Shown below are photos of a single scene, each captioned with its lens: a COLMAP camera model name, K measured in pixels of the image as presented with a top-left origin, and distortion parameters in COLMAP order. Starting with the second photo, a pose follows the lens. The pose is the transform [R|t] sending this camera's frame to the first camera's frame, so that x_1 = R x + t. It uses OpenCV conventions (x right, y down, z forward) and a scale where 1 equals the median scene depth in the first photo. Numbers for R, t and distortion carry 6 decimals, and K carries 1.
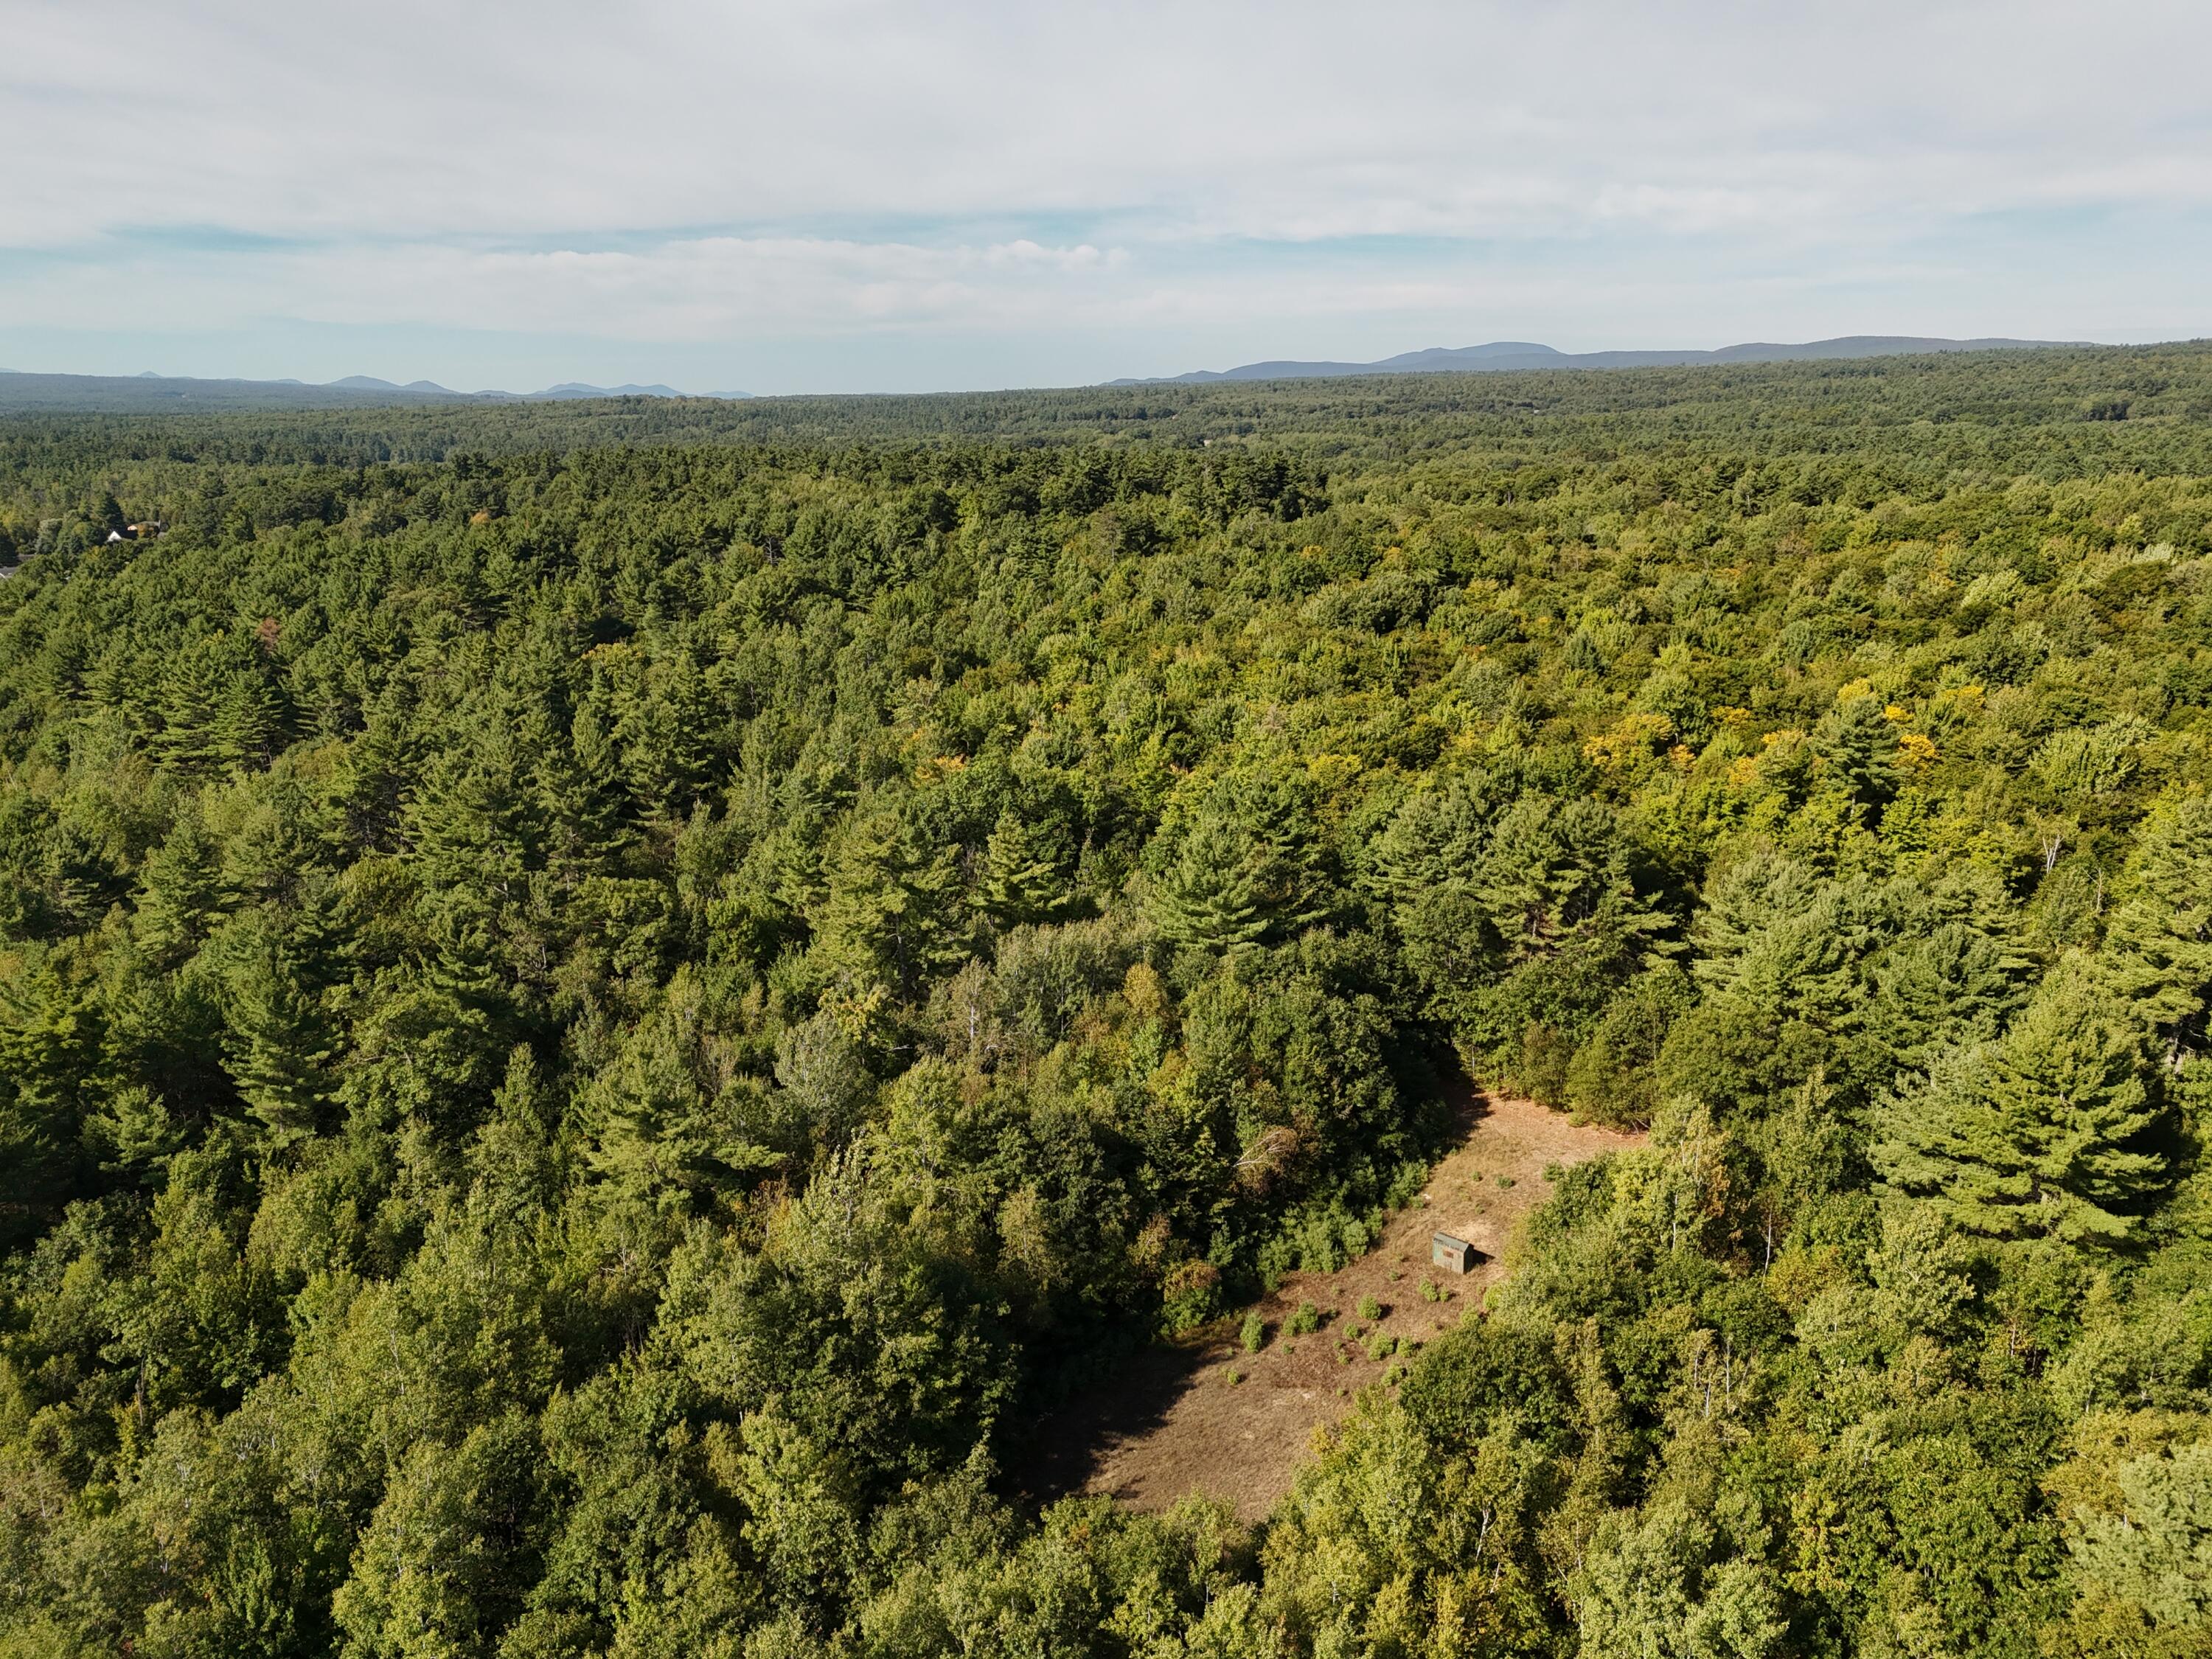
lens RADIAL K [[1629.4, 0, 1106.0], [0, 1629.4, 829.5], [0, 0, 1]] dist [-0.008554, 0.041978]
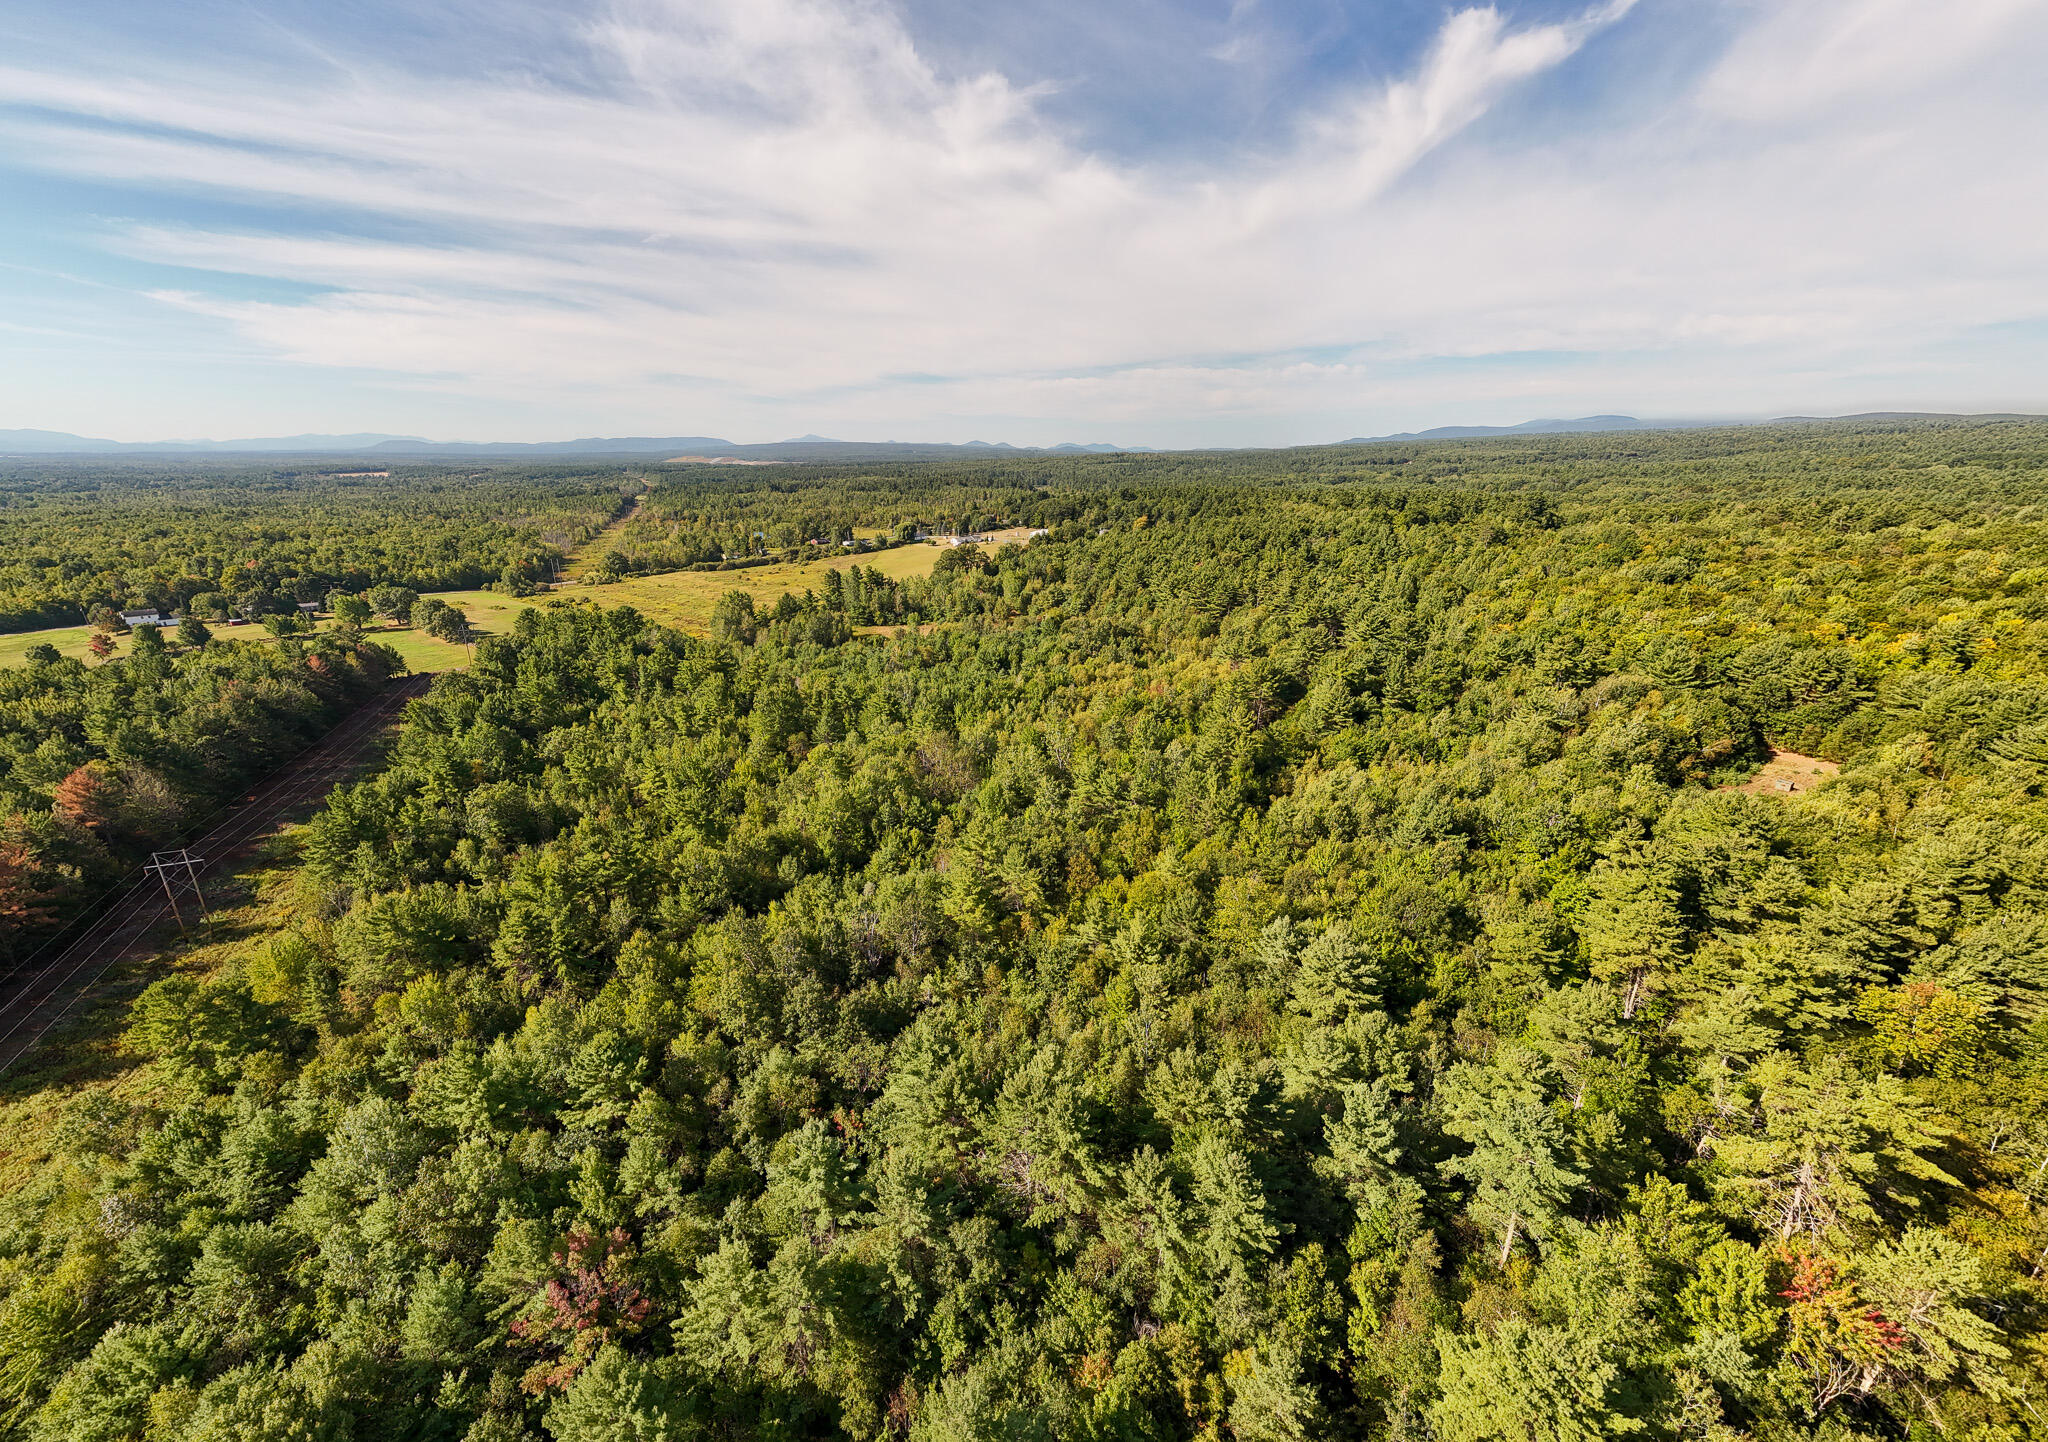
lens RADIAL K [[787.8, 0, 1010.3], [0, 787.8, 744.6], [0, 0, 1]] dist [0.019334, -0.004250]
pose [[0.934791, 0.115153, -0.336015, -0.284370], [-0.081730, 0.990339, 0.112018, 0.054359], [0.345668, -0.077251, 0.935172, -0.402896]]
